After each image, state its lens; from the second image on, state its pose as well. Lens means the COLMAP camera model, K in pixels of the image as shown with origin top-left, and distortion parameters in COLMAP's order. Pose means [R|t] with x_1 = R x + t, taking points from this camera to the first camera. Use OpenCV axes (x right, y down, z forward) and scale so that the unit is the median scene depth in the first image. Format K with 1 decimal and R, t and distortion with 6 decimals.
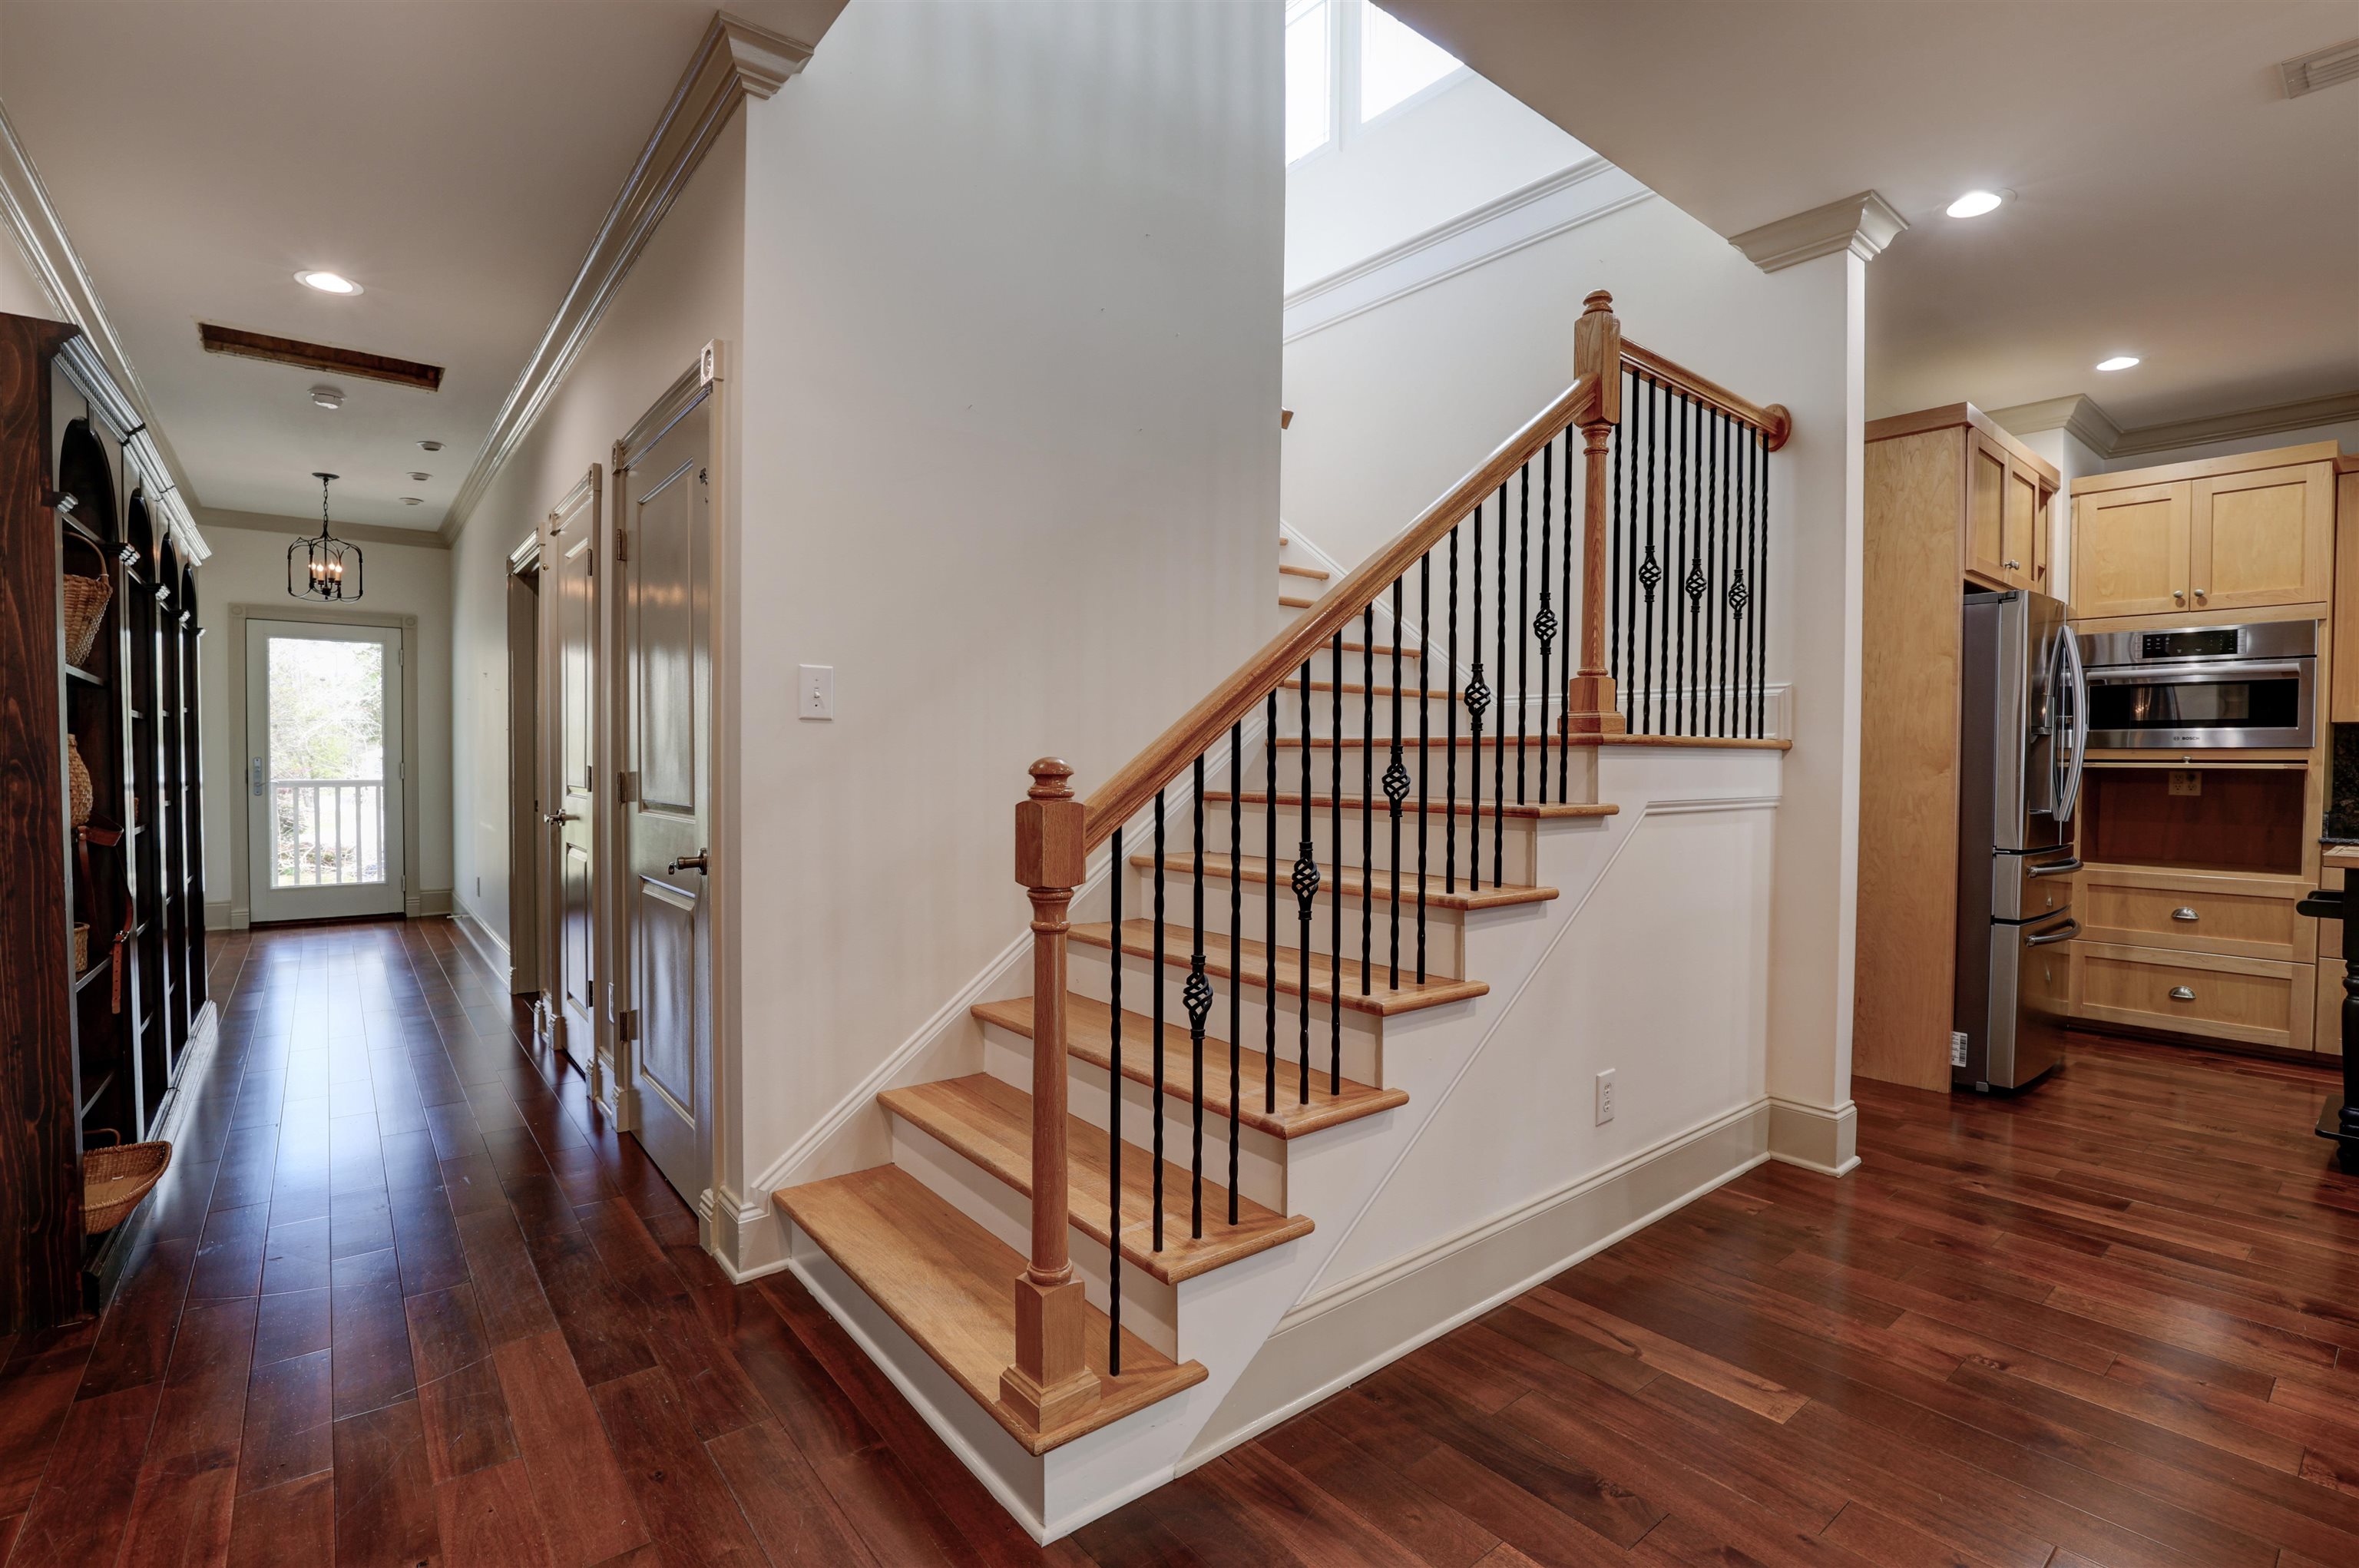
lens RADIAL K [[1082.3, 0, 1182.7], [0, 1082.3, 785.6], [0, 0, 1]] dist [-0.024198, 0.003131]
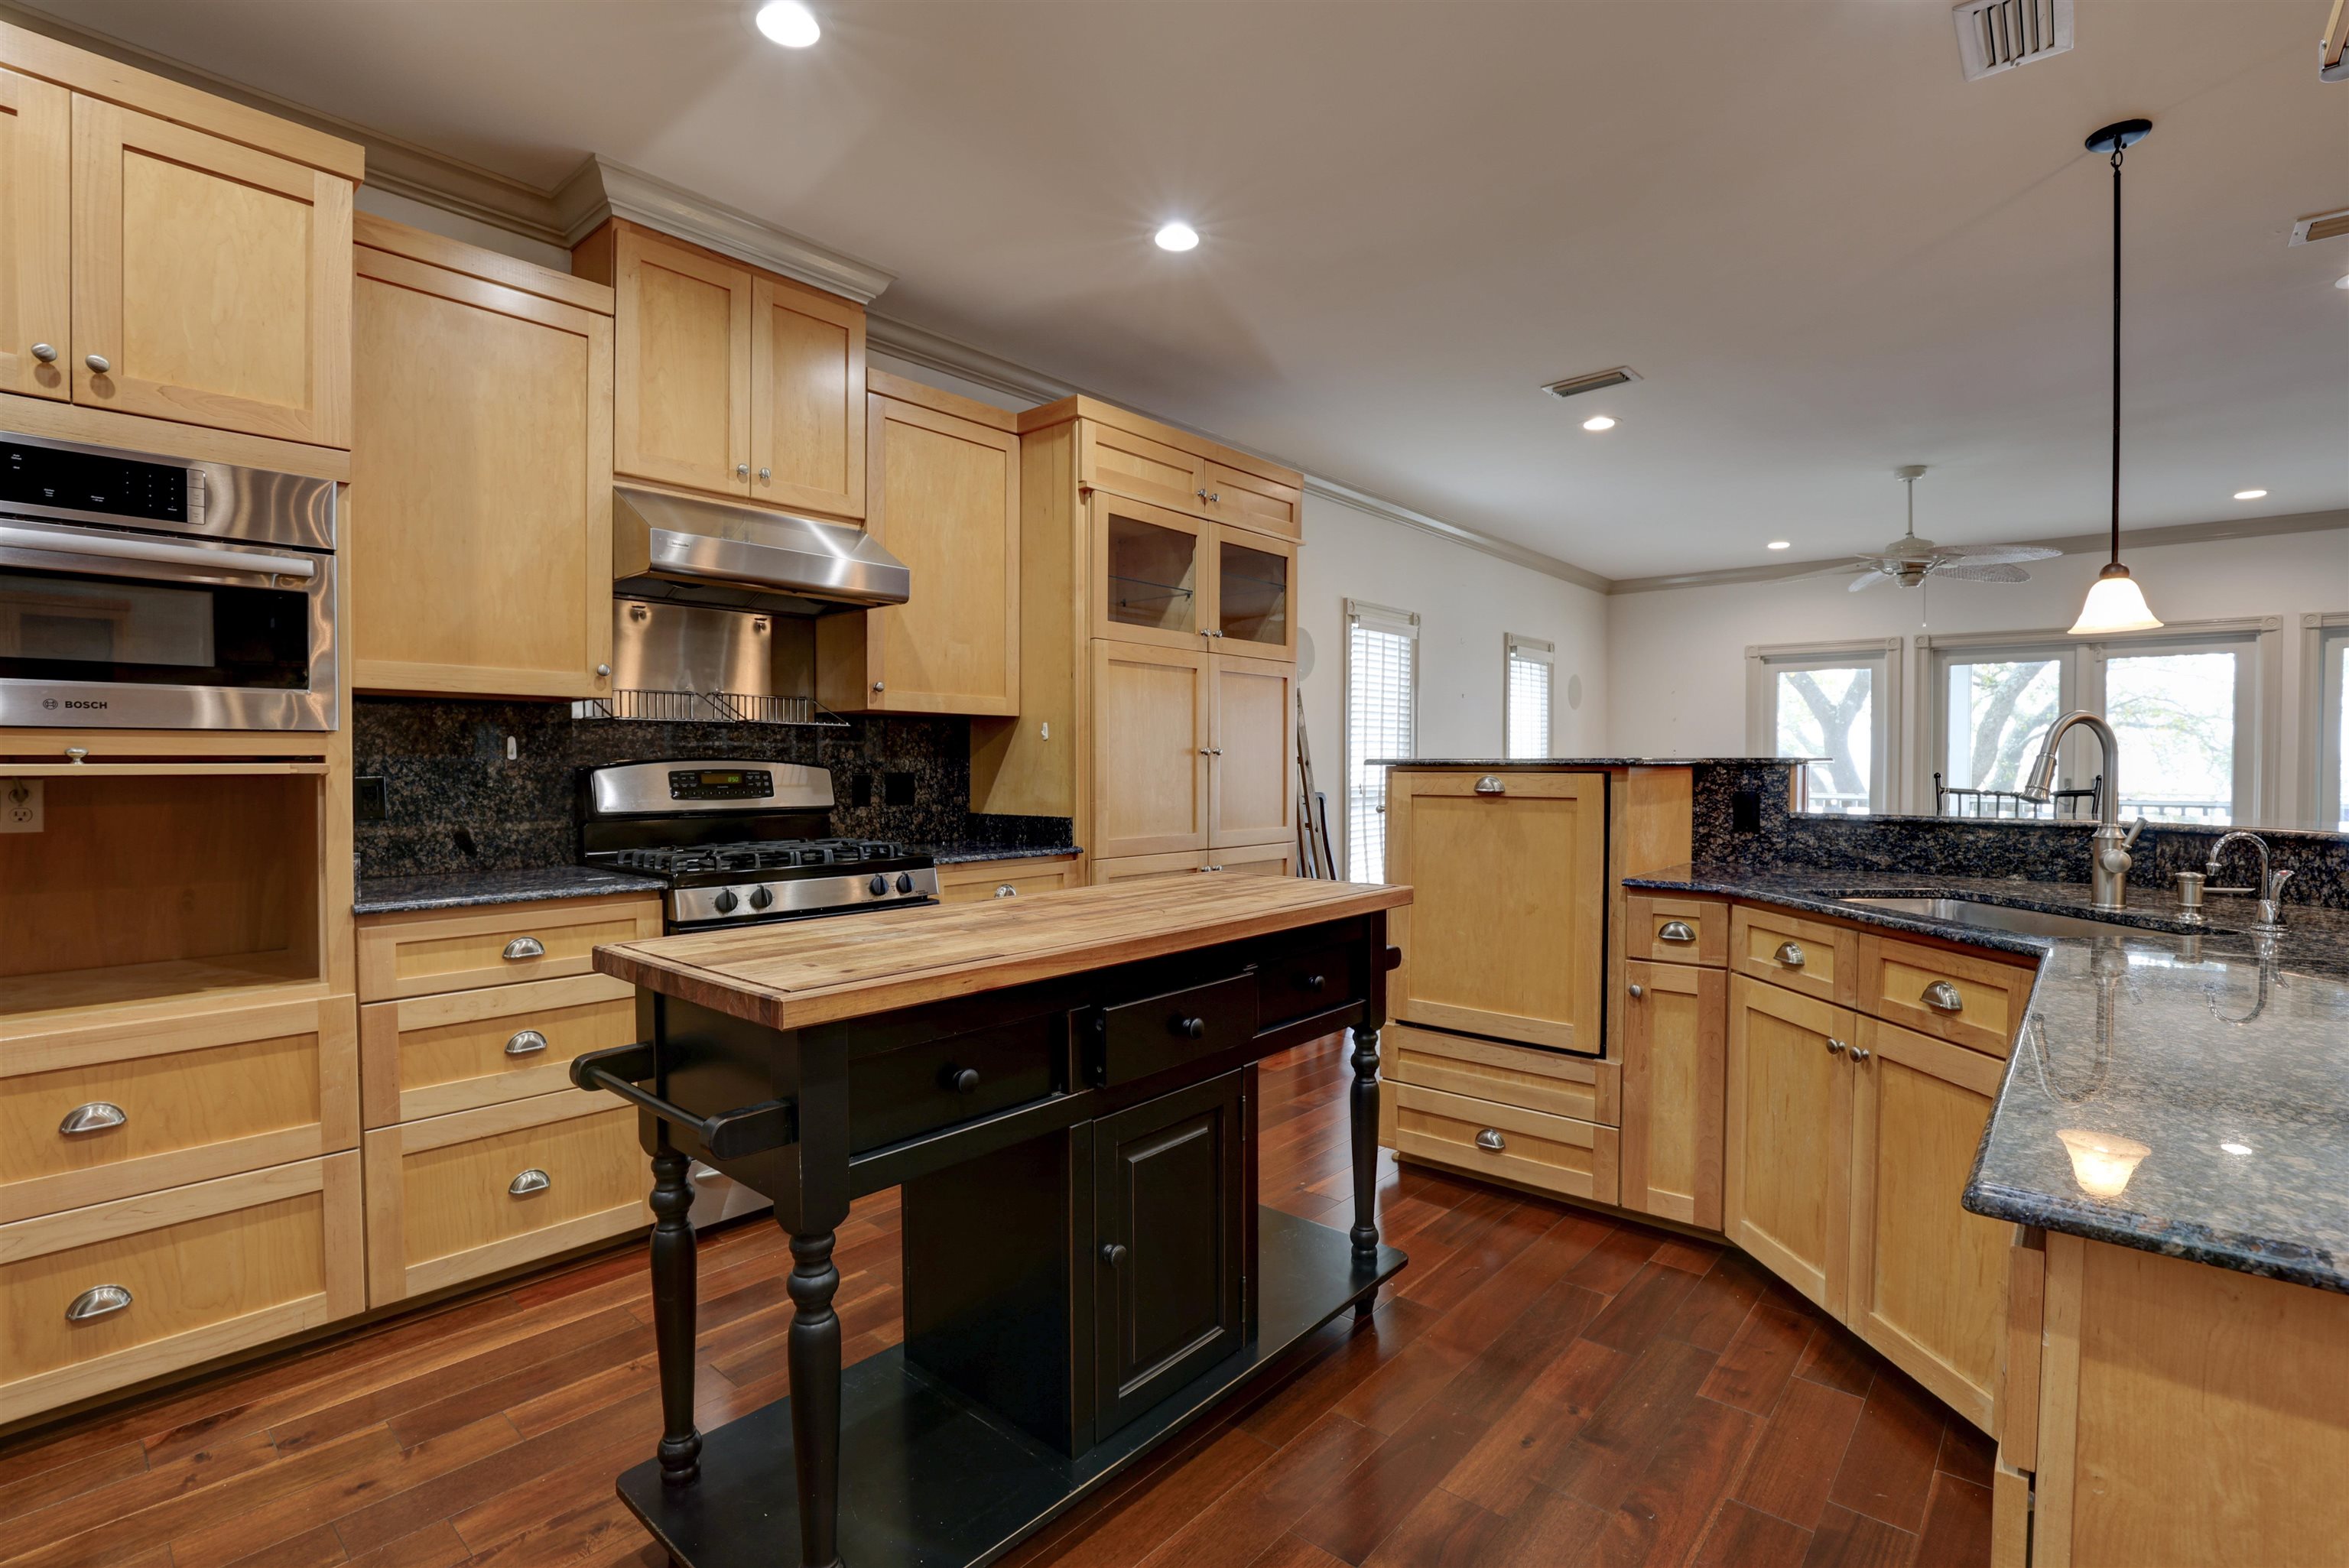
lens RADIAL K [[1077.6, 0, 1183.1], [0, 1077.6, 781.7], [0, 0, 1]] dist [-0.024198, 0.003131]
pose [[-0.170123, -0.027237, 0.985046, 0.485322], [0.020484, 0.999304, 0.031169, -0.019075], [-0.985210, 0.025481, -0.169447, 0.675349]]
